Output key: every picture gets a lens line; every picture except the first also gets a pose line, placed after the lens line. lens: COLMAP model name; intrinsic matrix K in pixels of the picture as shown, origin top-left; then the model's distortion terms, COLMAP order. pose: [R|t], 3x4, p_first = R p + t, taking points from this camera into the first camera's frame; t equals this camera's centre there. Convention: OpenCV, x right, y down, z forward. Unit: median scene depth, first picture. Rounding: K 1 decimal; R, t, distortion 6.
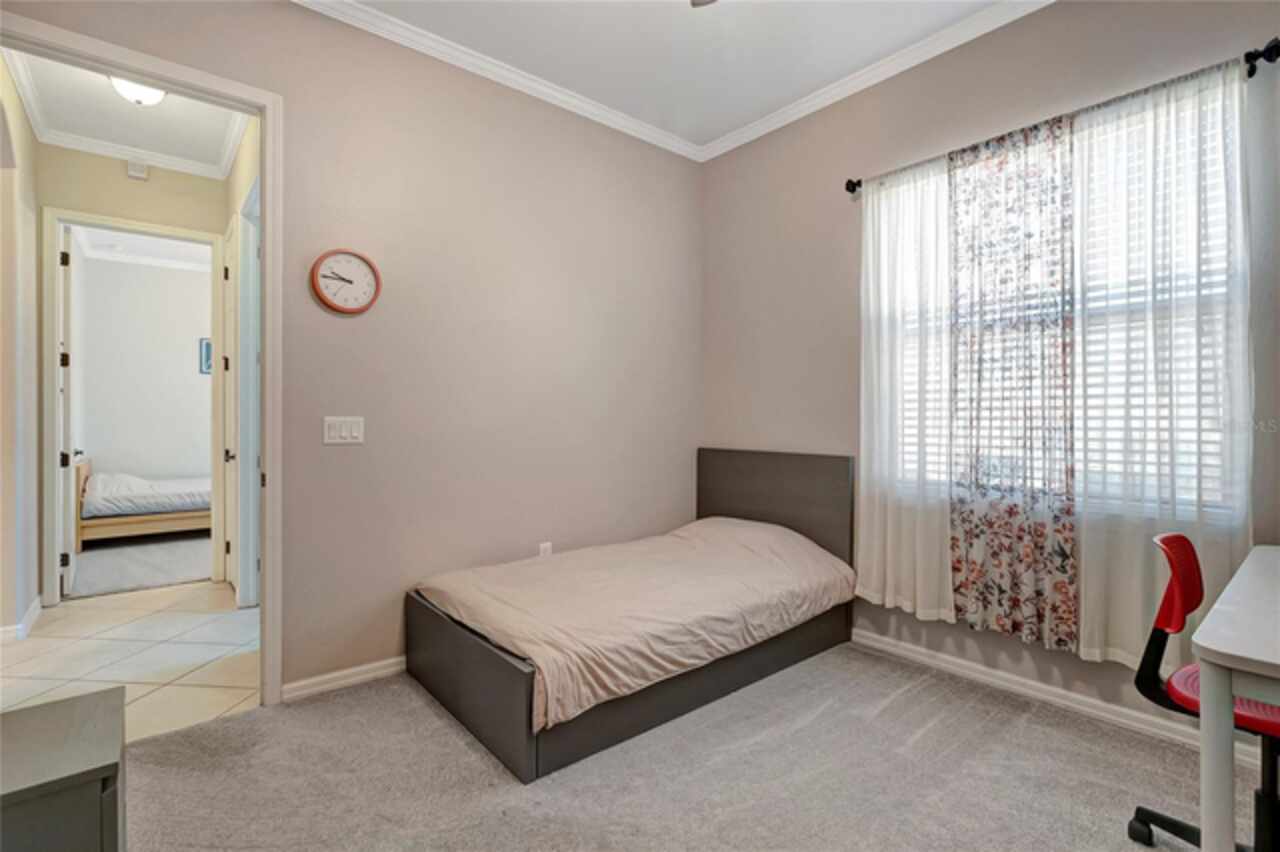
lens RADIAL K [[586.6, 0, 610.7], [0, 586.6, 430.1], [0, 0, 1]] dist [-0.002822, -0.000271]
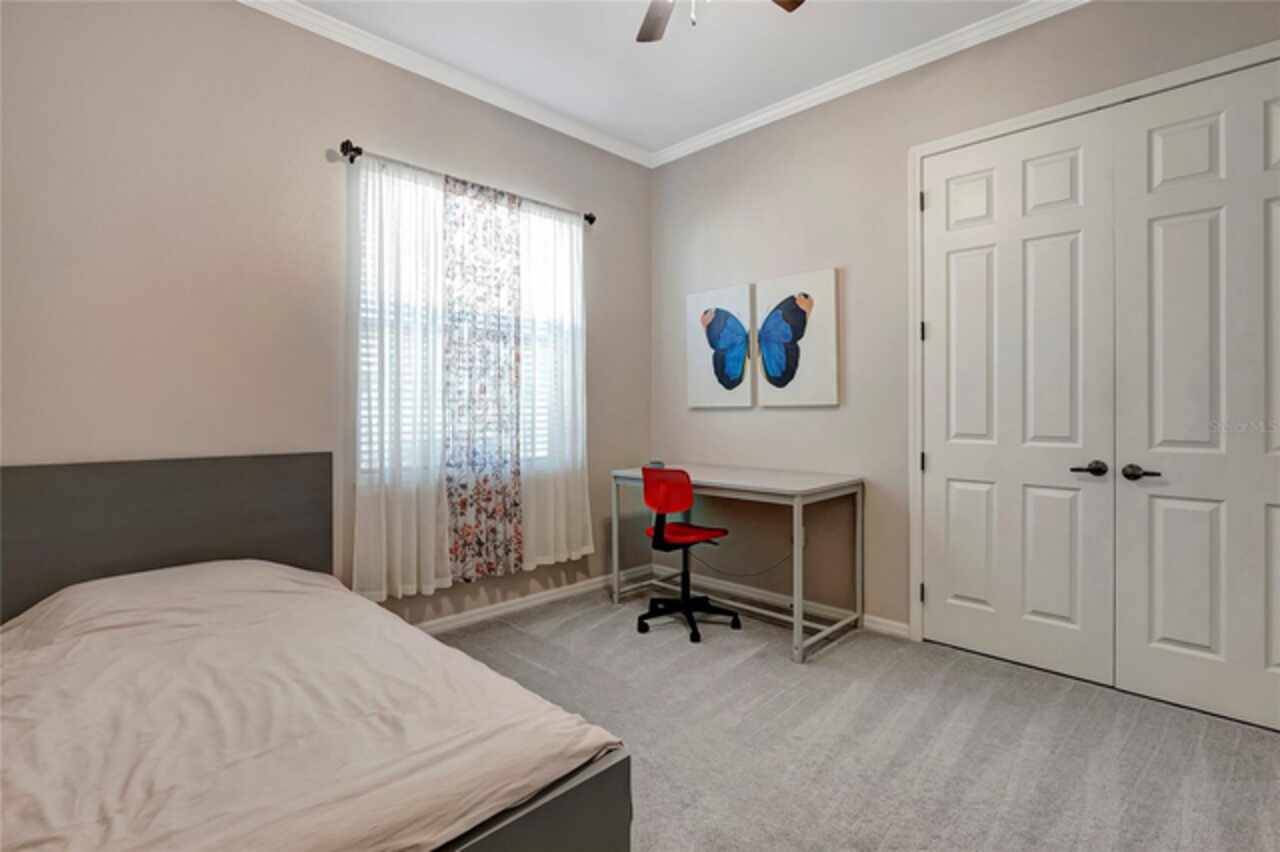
lens RADIAL K [[607.0, 0, 636.5], [0, 607.0, 422.9], [0, 0, 1]] dist [-0.023014, 0.013977]
pose [[-0.104106, -0.018227, 0.994399, -0.695844], [0.026594, 0.999424, 0.021104, -0.005819], [-0.994211, 0.028643, -0.103561, 0.832209]]
